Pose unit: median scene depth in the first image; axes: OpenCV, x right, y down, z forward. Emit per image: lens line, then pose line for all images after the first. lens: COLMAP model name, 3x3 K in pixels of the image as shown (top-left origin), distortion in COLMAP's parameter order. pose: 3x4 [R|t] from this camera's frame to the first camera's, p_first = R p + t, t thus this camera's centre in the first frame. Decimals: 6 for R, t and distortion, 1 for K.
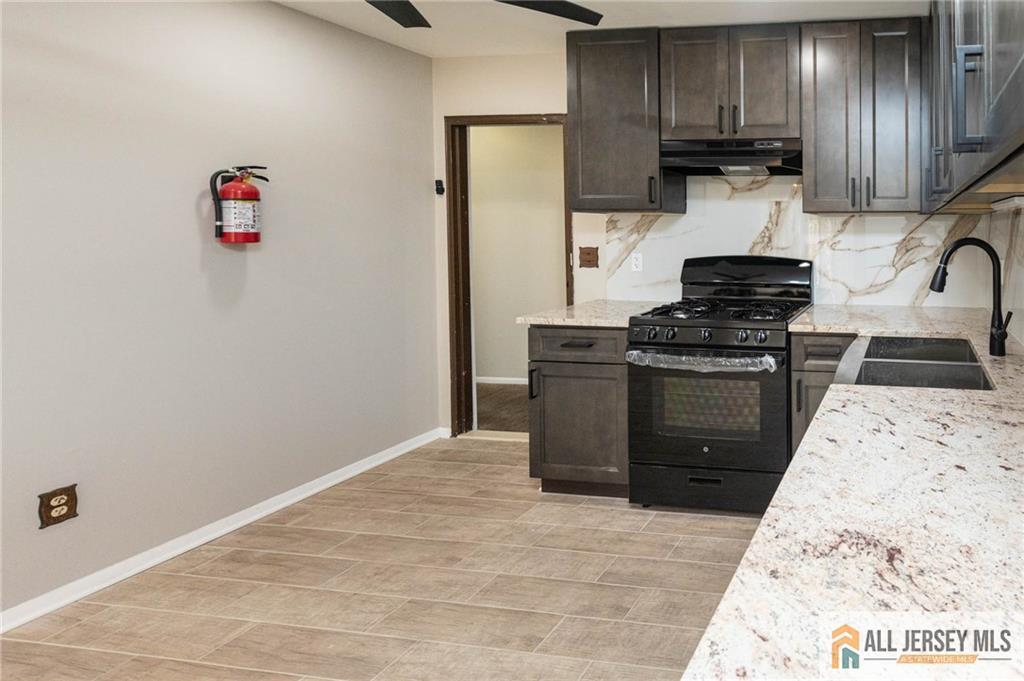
lens RADIAL K [[491.5, 0, 512.4], [0, 491.5, 334.7], [0, 0, 1]] dist [0.004562, 0.000089]
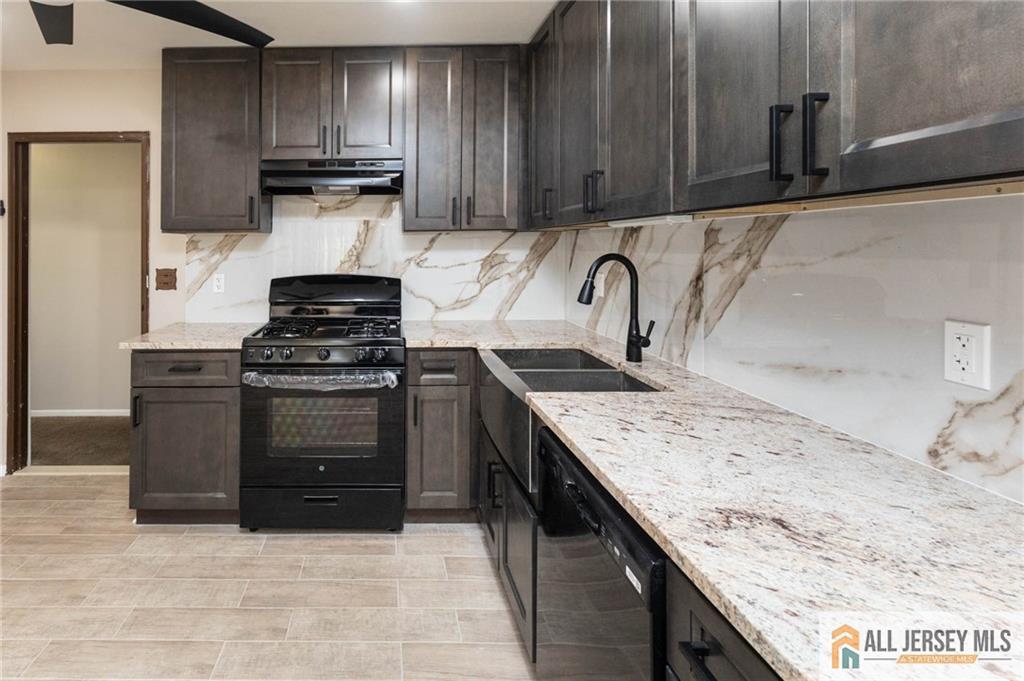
lens RADIAL K [[441.8, 0, 511.6], [0, 441.8, 344.5], [0, 0, 1]] dist [0.001934, -0.000204]
pose [[0.995094, -0.034462, 0.092740, 0.705020], [0.034926, 0.999384, -0.003383, -0.002153], [-0.092566, 0.006605, 0.995685, 0.067313]]
